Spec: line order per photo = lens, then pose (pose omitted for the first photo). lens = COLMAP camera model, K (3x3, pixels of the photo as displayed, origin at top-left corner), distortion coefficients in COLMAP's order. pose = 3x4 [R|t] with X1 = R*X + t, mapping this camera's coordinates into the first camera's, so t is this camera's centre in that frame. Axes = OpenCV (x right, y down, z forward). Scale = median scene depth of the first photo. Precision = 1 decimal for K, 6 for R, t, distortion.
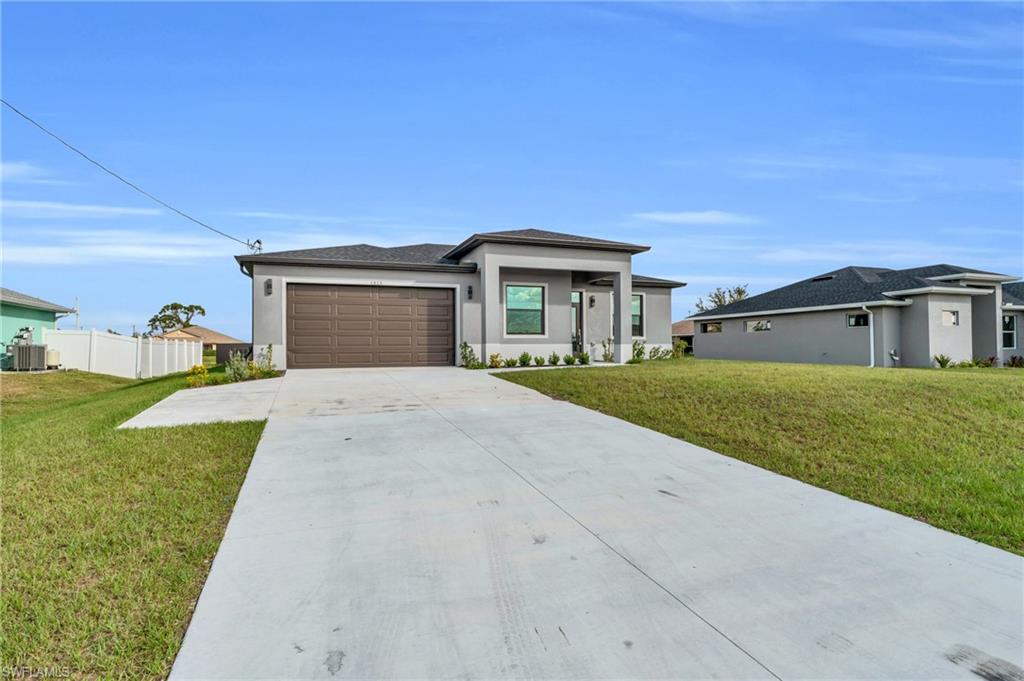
lens RADIAL K [[549.0, 0, 512.0], [0, 549.0, 340.5], [0, 0, 1]] dist [-0.001814, -0.000233]
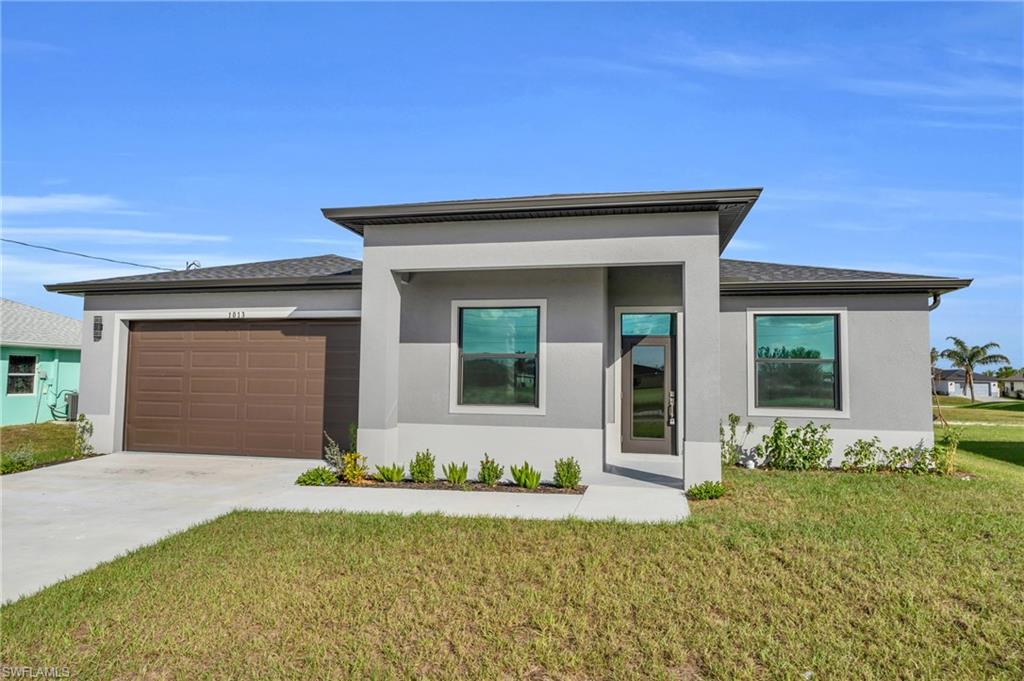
lens RADIAL K [[601.2, 0, 512.0], [0, 601.2, 340.5], [0, 0, 1]] dist [0.000374, -0.000386]
pose [[0.844493, -0.017588, -0.535278, 0.337963], [-0.009450, 0.998816, -0.047728, -0.045723], [0.535483, 0.045365, 0.843327, 0.576174]]
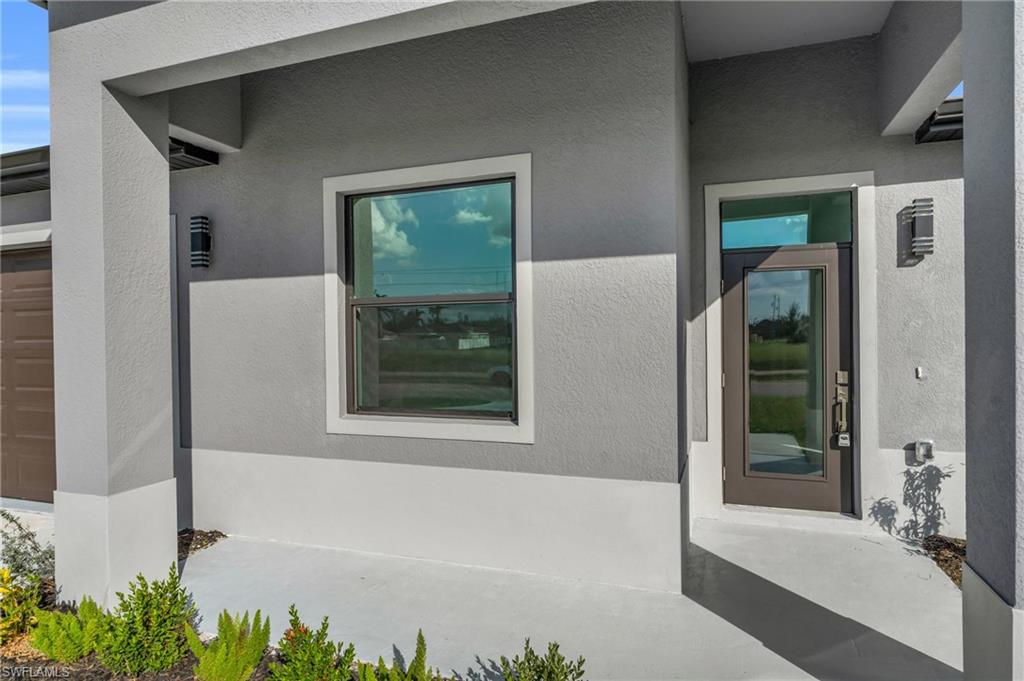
lens RADIAL K [[585.3, 0, 512.0], [0, 585.3, 340.5], [0, 0, 1]] dist [-0.008113, -0.000636]
pose [[0.762923, 0.002292, -0.646485, 0.202346], [0.017048, 0.999575, 0.023662, -0.046957], [0.646264, -0.029073, 0.762560, 0.889292]]
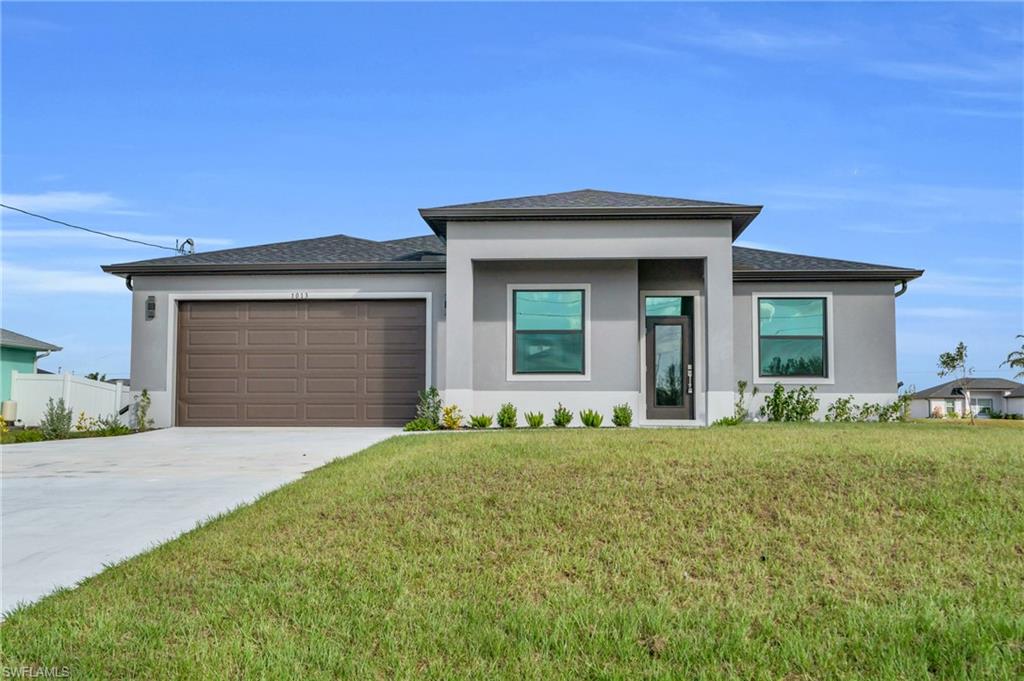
lens RADIAL K [[1010.2, 0, 512.0], [0, 1010.2, 340.5], [0, 0, 1]] dist [0.004507, 0.006497]
pose [[0.910272, -0.020752, -0.413490, 0.445903], [-0.001630, 0.998556, -0.053704, 0.010920], [0.414007, 0.049560, 0.908923, 0.023400]]
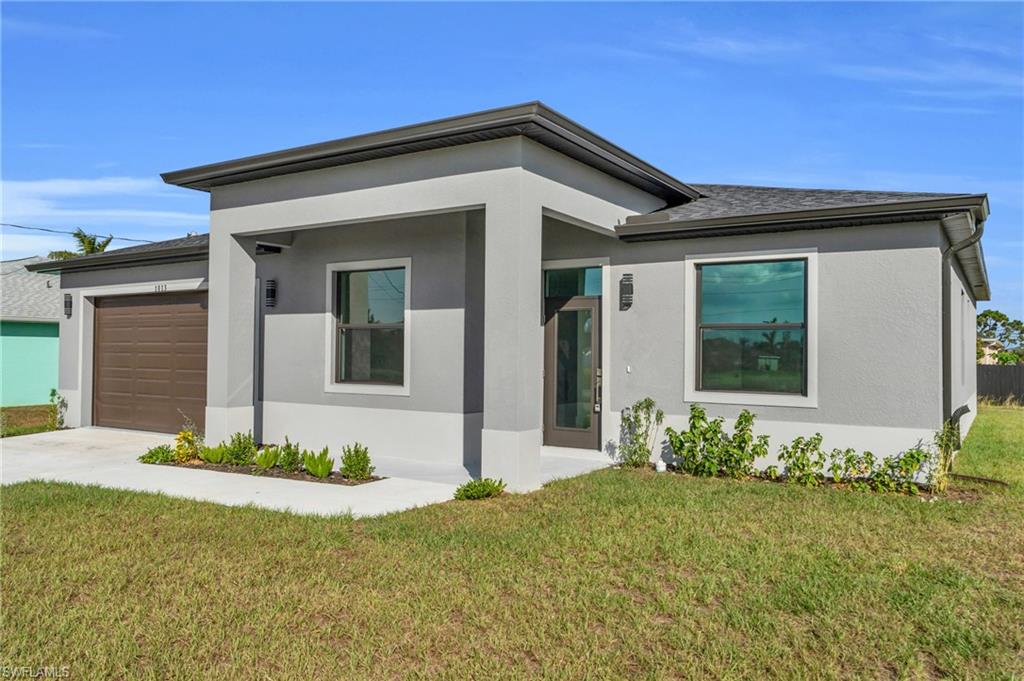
lens RADIAL K [[767.7, 0, 512.0], [0, 767.7, 340.5], [0, 0, 1]] dist [0.010660, 0.002632]
pose [[0.599908, -0.003080, -0.800063, 0.589305], [-0.001234, 0.999988, -0.004774, -0.043853], [0.800068, 0.003851, 0.599896, 0.766472]]
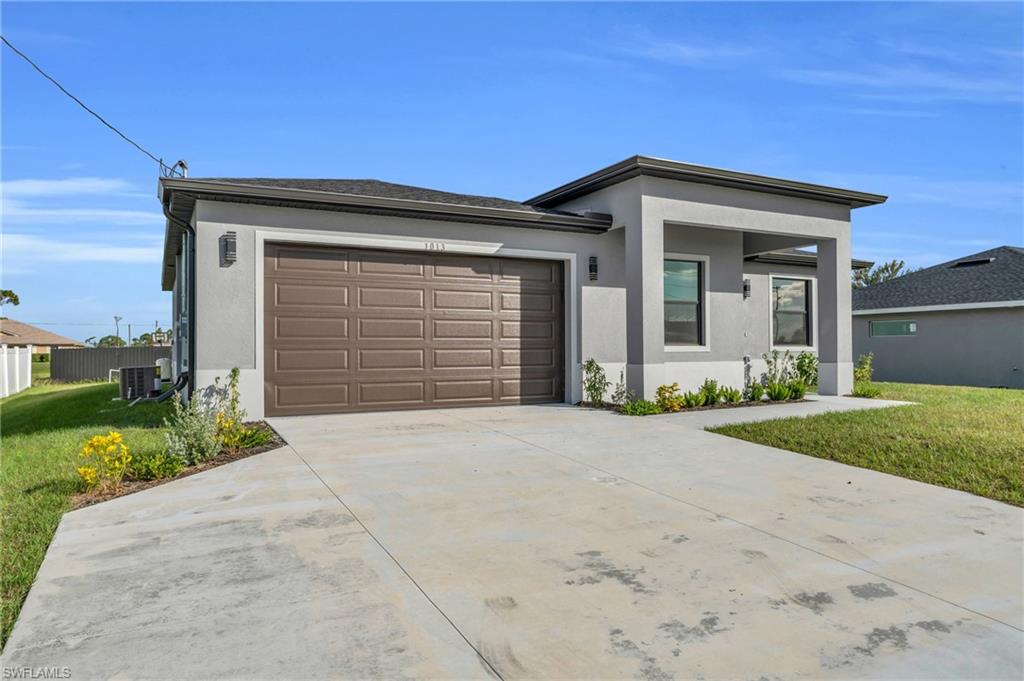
lens RADIAL K [[679.1, 0, 512.0], [0, 679.1, 340.5], [0, 0, 1]] dist [0.001069, 0.000582]
pose [[0.992410, 0.003973, 0.122910, -0.239725], [-0.004140, 0.999991, 0.001098, -0.016440], [-0.122904, -0.001598, 0.992417, 0.338060]]
